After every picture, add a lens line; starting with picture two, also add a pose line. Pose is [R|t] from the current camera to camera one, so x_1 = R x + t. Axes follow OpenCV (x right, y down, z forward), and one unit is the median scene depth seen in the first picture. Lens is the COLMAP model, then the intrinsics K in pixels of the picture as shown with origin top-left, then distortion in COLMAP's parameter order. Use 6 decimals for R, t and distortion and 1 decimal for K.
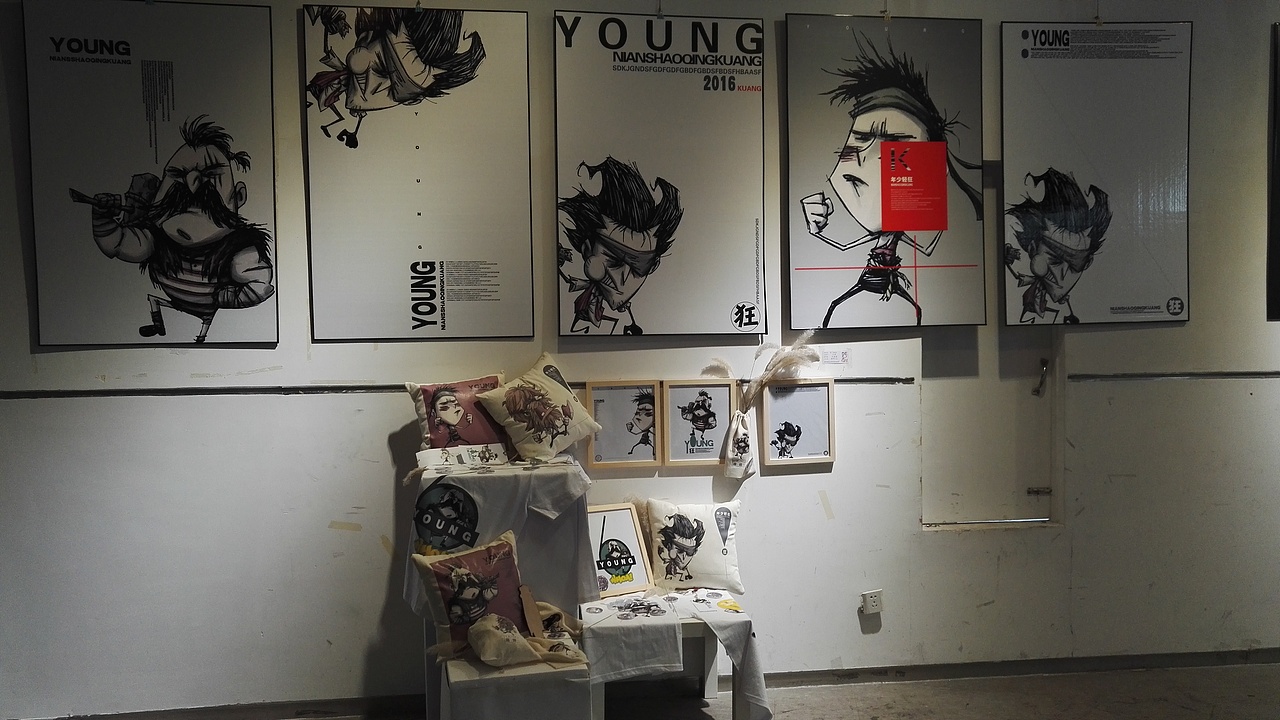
lens RADIAL K [[1024.8, 0, 637.7], [0, 1024.8, 375.0], [0, 0, 1]] dist [0.067106, -0.121580]
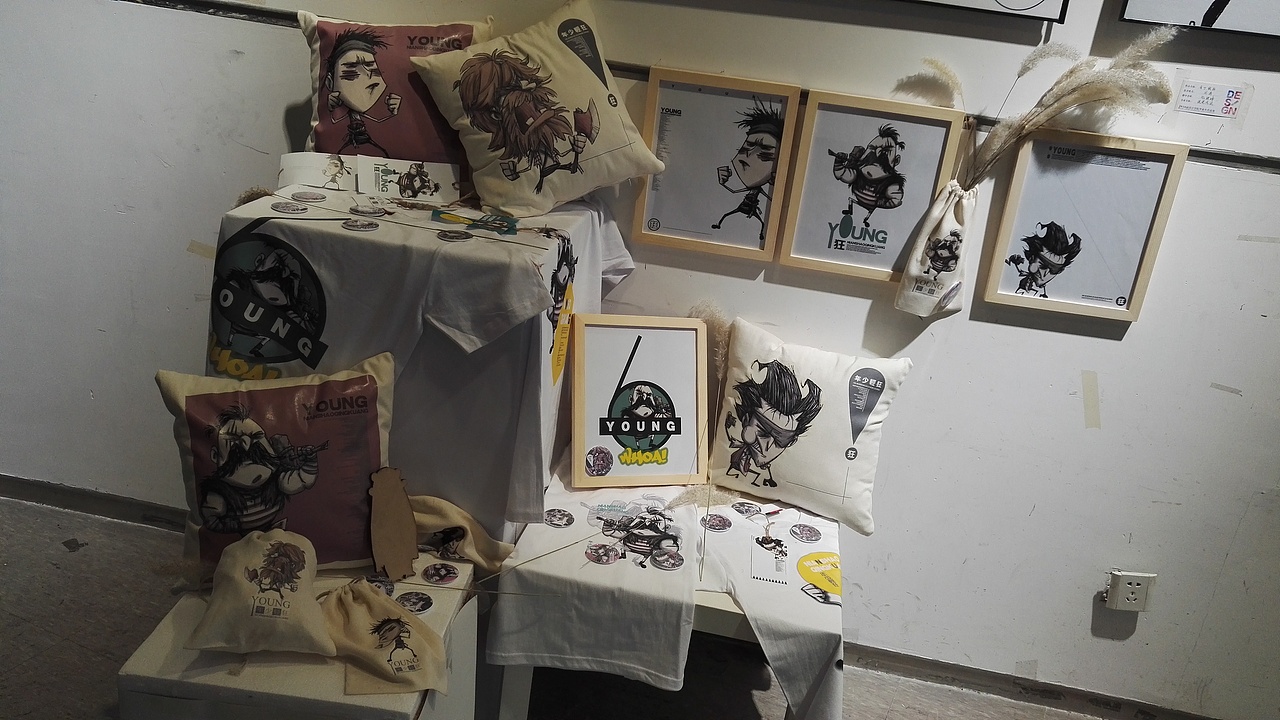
lens RADIAL K [[1024.8, 0, 637.7], [0, 1024.8, 375.0], [0, 0, 1]] dist [0.067106, -0.121580]
pose [[0.946100, 0.231379, -0.226625, 0.091897], [-0.150920, 0.934074, 0.323619, -0.014835], [0.286563, -0.271973, 0.918647, 0.512211]]
